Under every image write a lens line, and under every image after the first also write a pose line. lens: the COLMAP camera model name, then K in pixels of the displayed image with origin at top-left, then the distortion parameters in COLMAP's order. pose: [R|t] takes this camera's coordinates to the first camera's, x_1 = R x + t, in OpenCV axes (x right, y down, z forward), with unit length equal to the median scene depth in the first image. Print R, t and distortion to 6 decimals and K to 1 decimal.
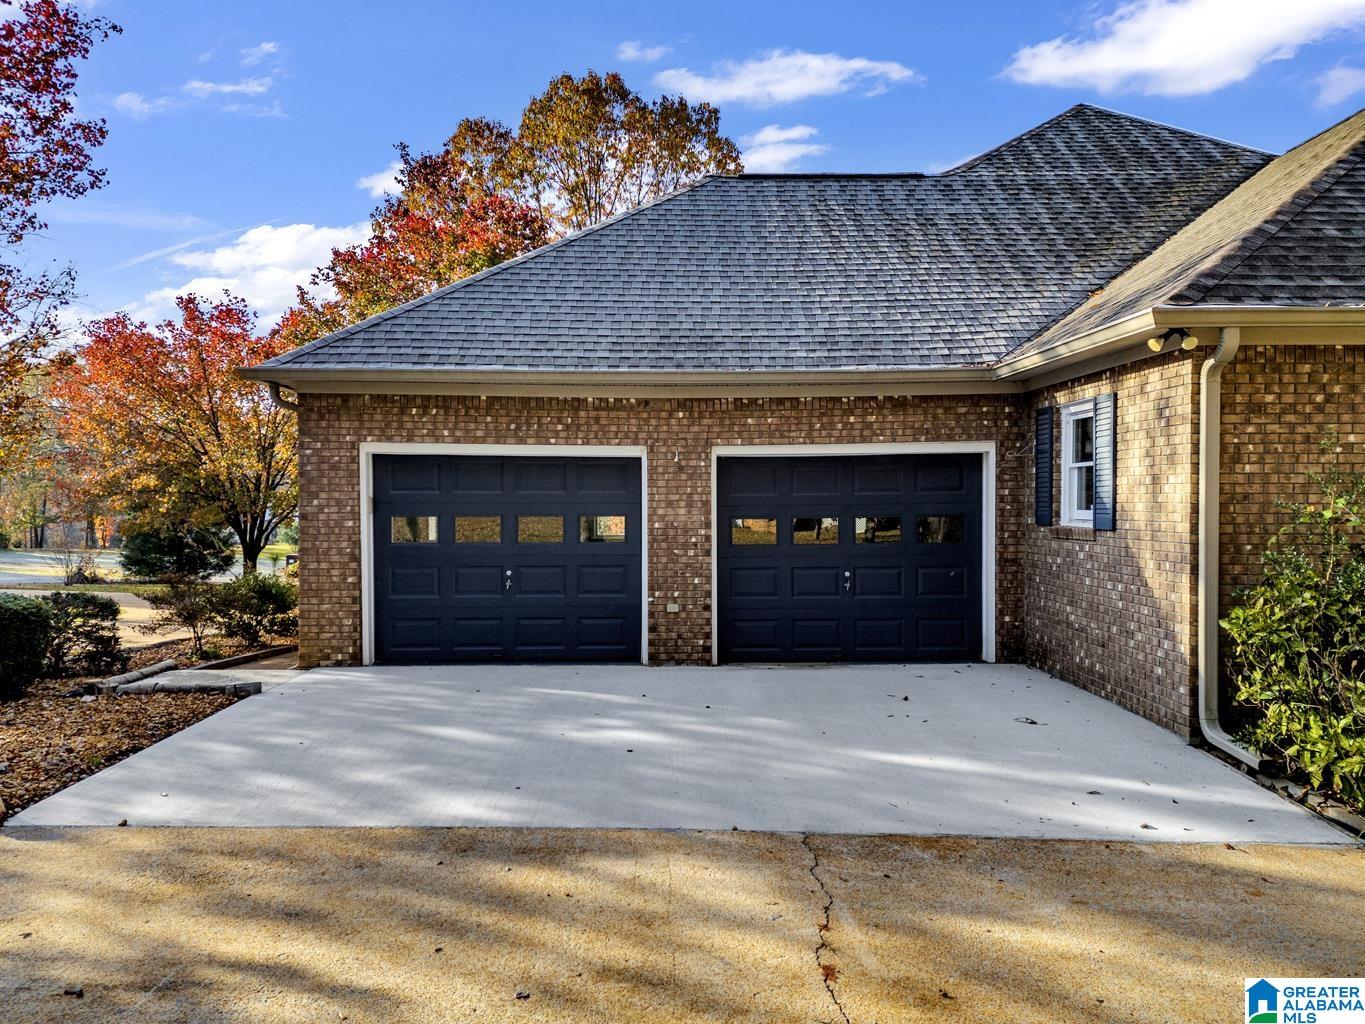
lens RADIAL K [[972.5, 0, 682.5], [0, 972.5, 512.0], [0, 0, 1]] dist [0.087548, -0.123043]
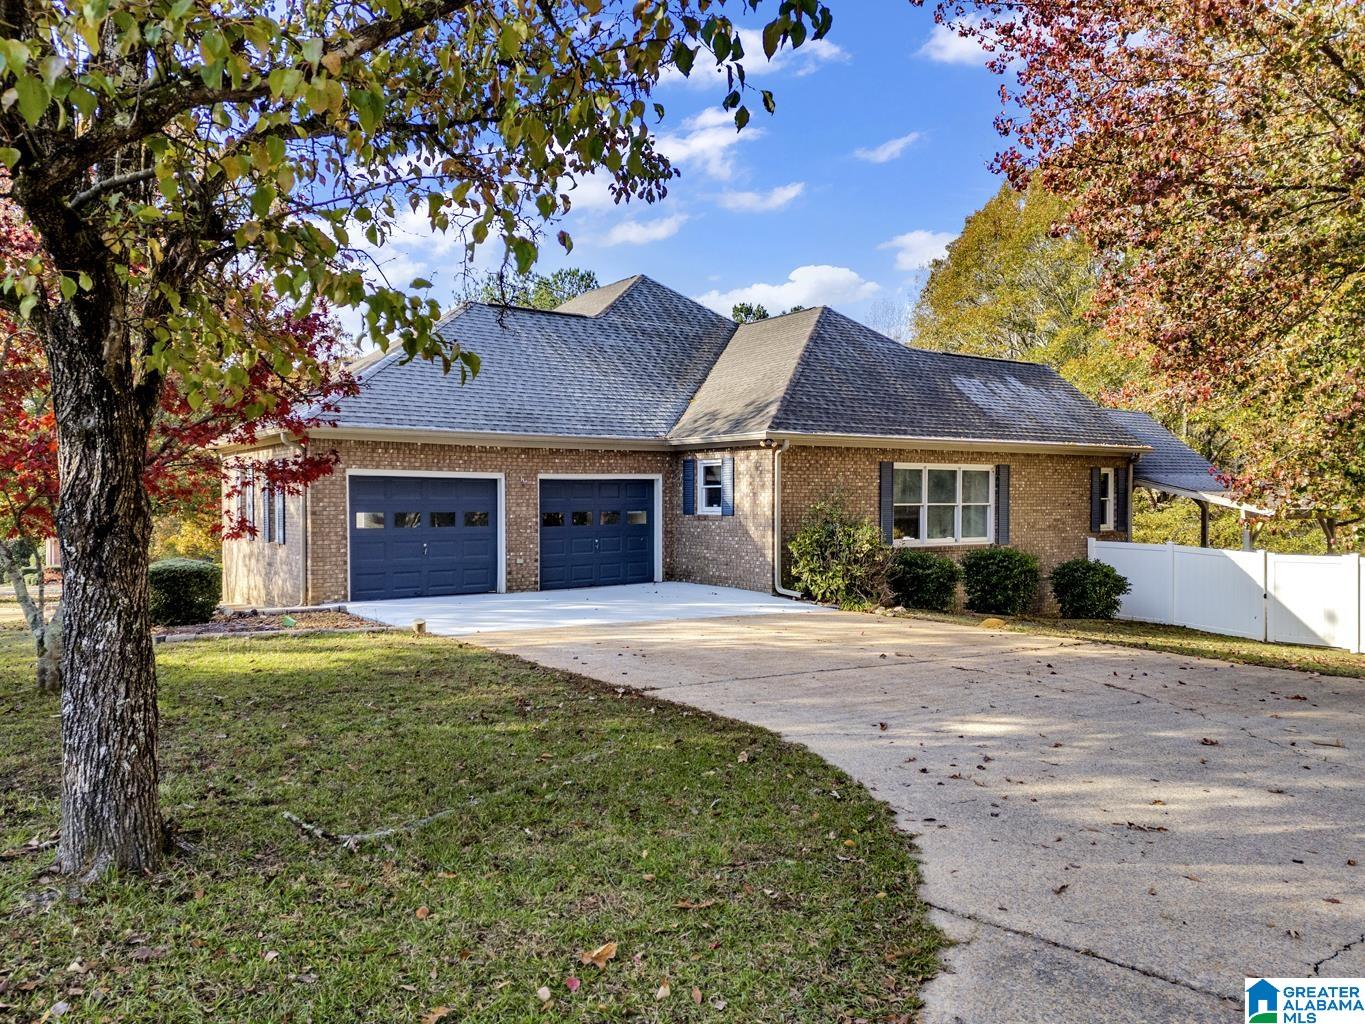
lens RADIAL K [[972.5, 0, 682.5], [0, 972.5, 512.0], [0, 0, 1]] dist [0.087548, -0.123043]
pose [[0.817531, -0.007355, 0.575838, -0.823479], [0.007390, 0.999970, 0.002281, 0.003693], [-0.575838, 0.002391, 0.817560, -0.691512]]
